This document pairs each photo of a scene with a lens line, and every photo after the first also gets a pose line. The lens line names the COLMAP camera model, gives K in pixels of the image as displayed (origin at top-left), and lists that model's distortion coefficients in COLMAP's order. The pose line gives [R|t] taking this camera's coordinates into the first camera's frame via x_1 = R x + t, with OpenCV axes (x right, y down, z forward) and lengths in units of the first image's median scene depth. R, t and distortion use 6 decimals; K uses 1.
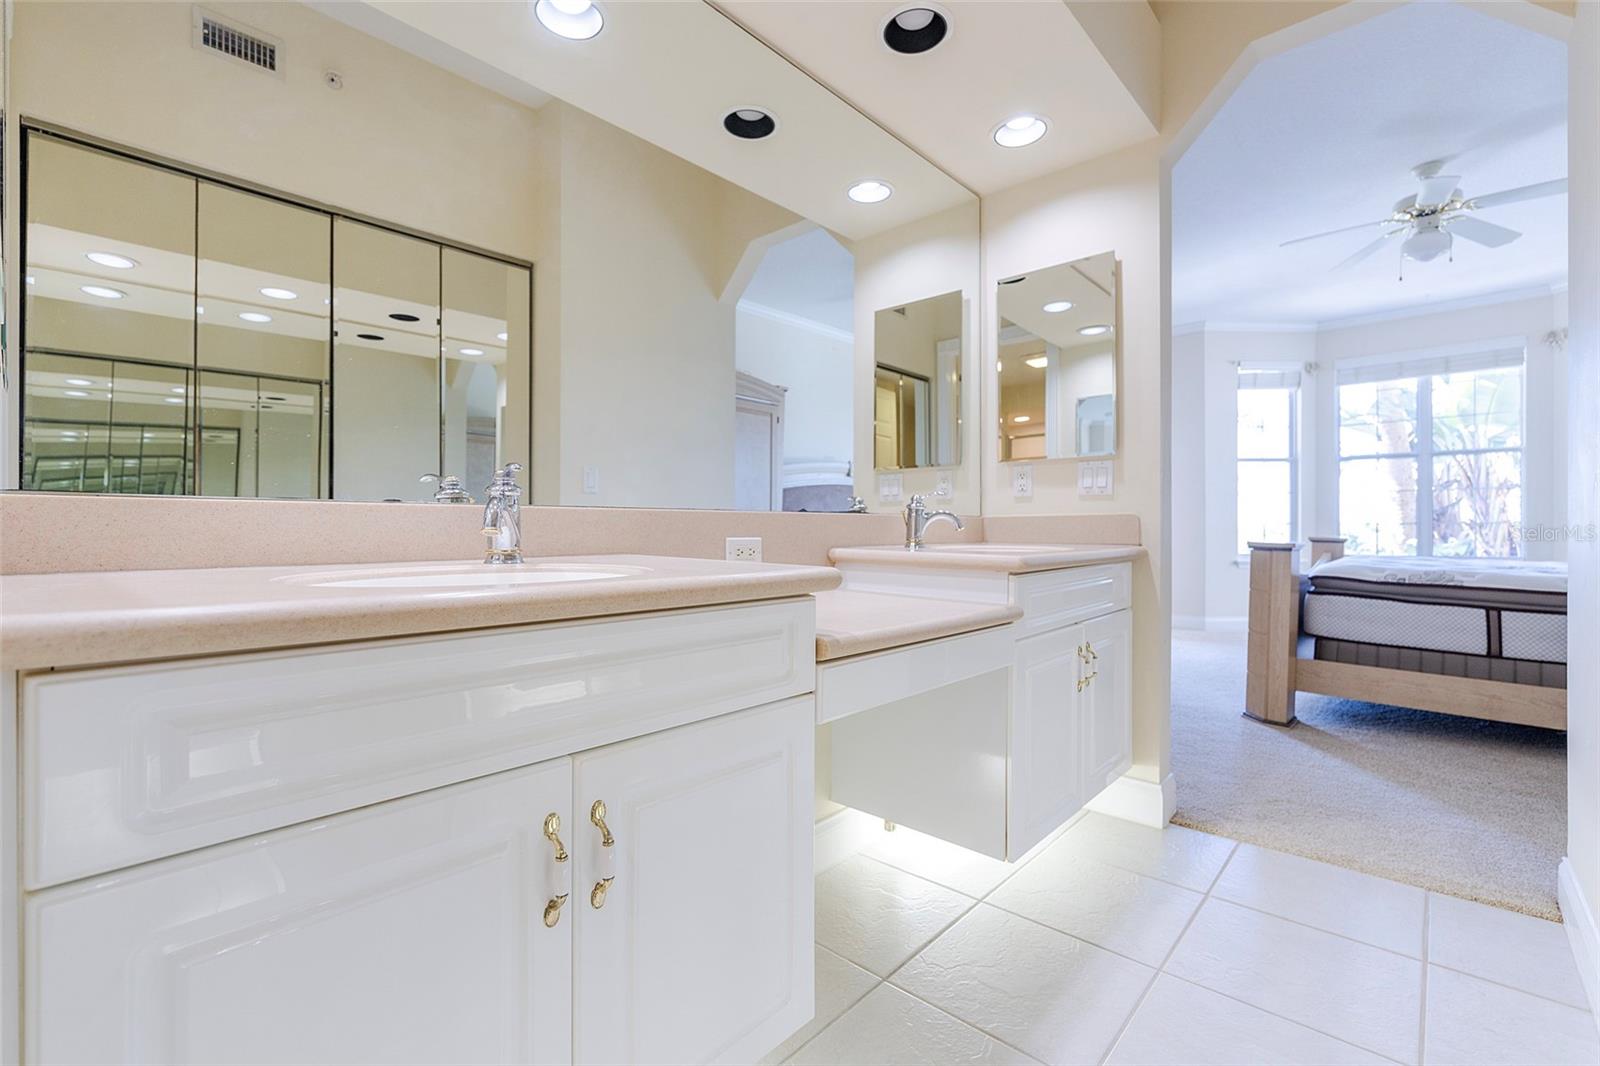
lens RADIAL K [[706.0, 0, 818.4], [0, 706.0, 518.7], [0, 0, 1]] dist [0.014140, 0.000067]
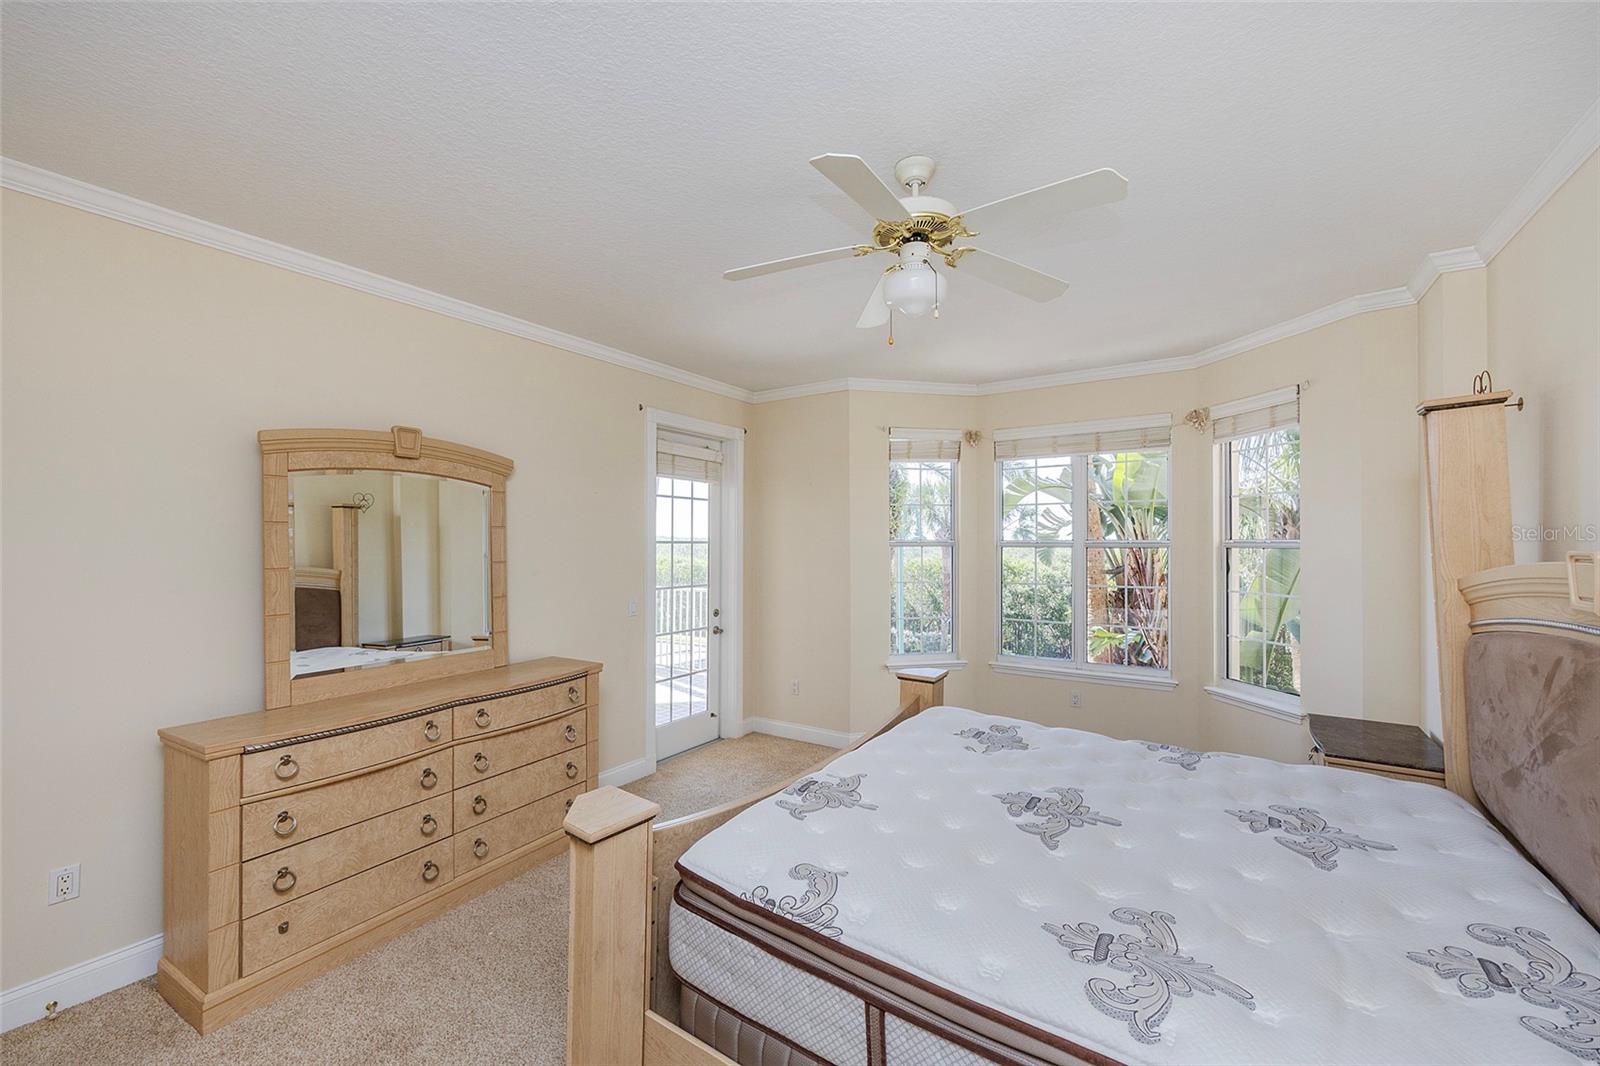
lens RADIAL K [[650.3, 0, 809.4], [0, 650.3, 530.9], [0, 0, 1]] dist [0.007611, 0.000093]
pose [[0.988807, 0.002256, 0.149185, 0.395155], [-0.001792, 0.999993, -0.003244, -0.099739], [-0.149191, 0.002940, 0.988804, 0.260859]]
